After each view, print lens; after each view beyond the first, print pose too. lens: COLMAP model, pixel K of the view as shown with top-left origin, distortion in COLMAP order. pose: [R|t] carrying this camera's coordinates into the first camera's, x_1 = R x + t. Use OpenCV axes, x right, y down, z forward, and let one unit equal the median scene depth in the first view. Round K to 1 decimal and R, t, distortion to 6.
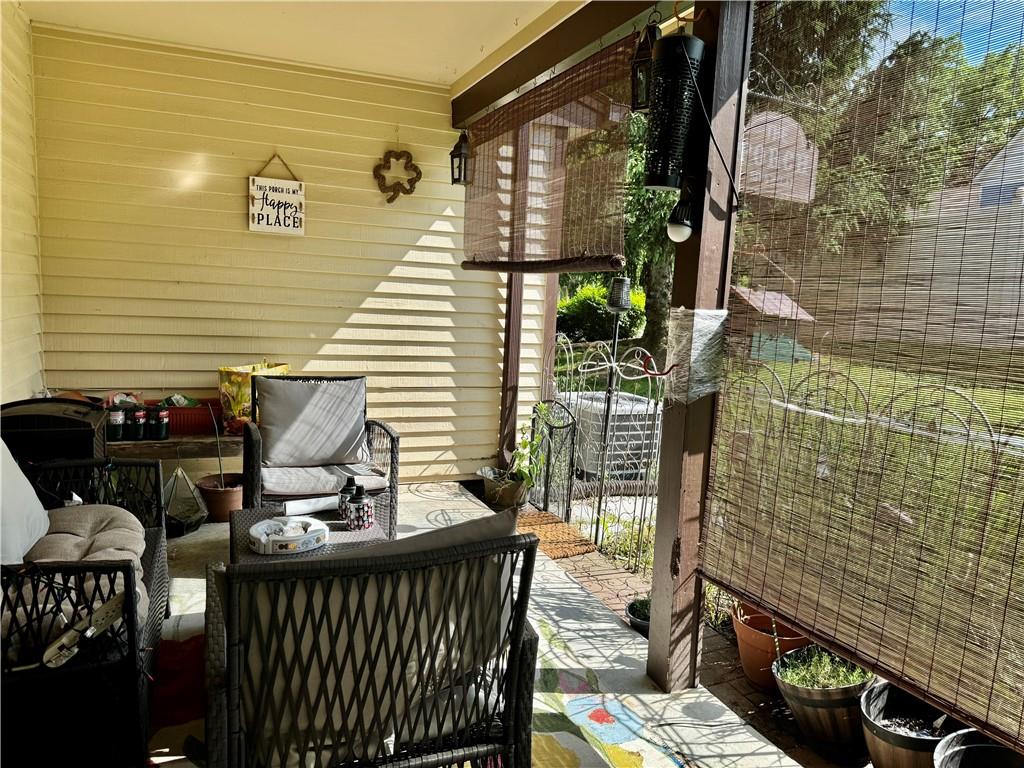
lens RADIAL K [[721.2, 0, 512.0], [0, 721.2, 384.0], [0, 0, 1]] dist [0.120312, -0.193727]
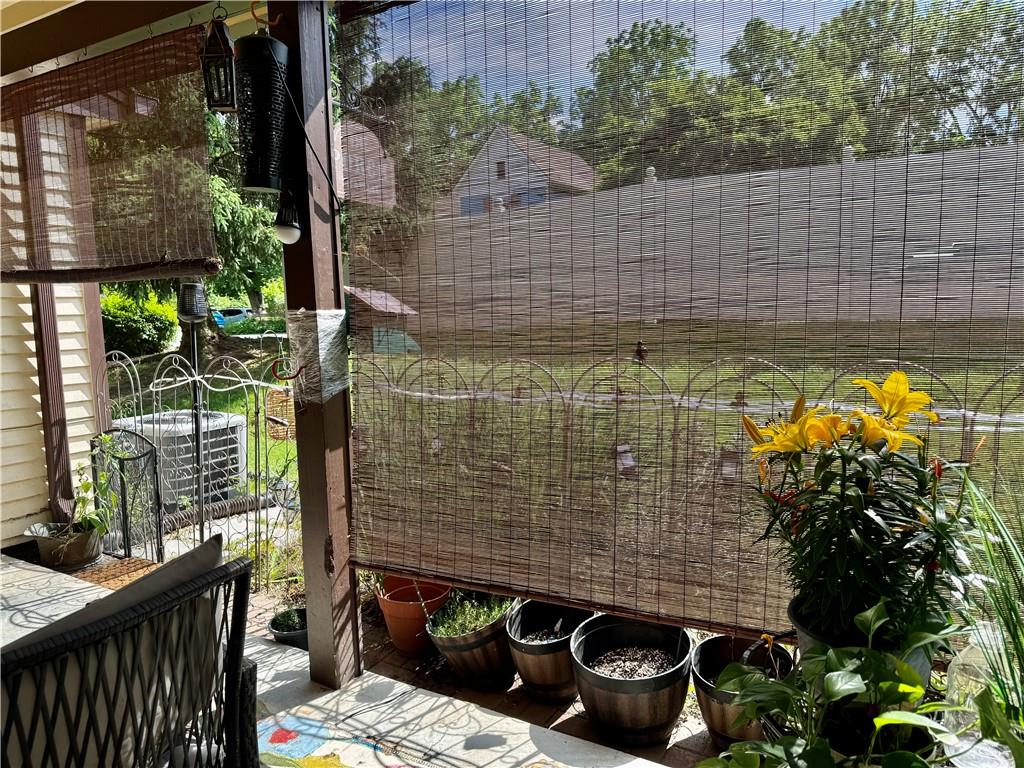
lens RADIAL K [[727.0, 0, 519.3], [0, 727.0, 389.8], [0, 0, 1]] dist [0.062499, -0.092175]
pose [[0.795332, -0.130013, 0.592067, -0.134856], [0.129444, 0.990626, 0.043649, -0.000564], [-0.592191, 0.041924, 0.804706, 0.015336]]
